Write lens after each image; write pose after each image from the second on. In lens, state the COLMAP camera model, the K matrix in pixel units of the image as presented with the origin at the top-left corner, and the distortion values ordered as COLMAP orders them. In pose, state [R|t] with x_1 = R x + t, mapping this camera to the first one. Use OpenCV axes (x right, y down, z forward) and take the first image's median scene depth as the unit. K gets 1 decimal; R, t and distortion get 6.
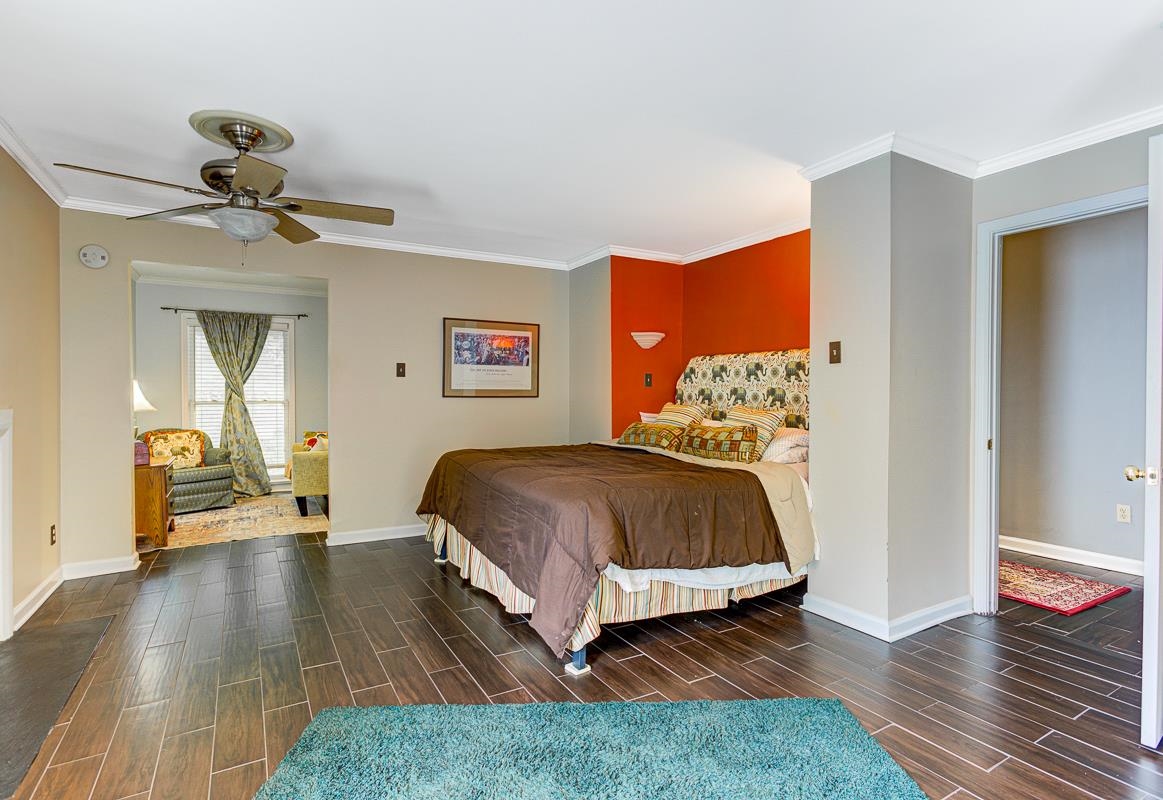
lens RADIAL K [[574.1, 0, 582.7], [0, 574.1, 399.2], [0, 0, 1]] dist [0.005158, 0.000175]
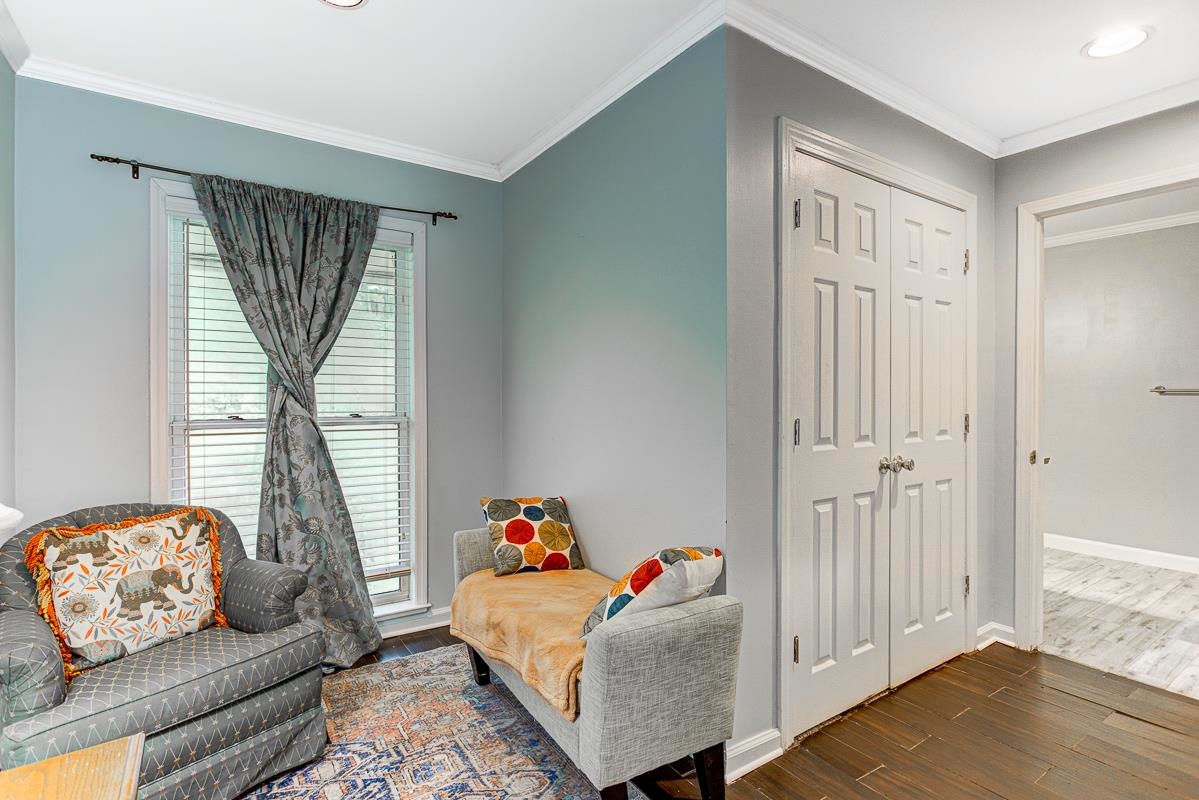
lens RADIAL K [[584.0, 0, 597.7], [0, 584.0, 398.1], [0, 0, 1]] dist [-0.002200, 0.000769]
pose [[0.998025, -0.000035, 0.062813, -0.430079], [0.000559, 0.999965, -0.008324, -0.007644], [-0.062811, 0.008343, 0.997991, 0.603142]]
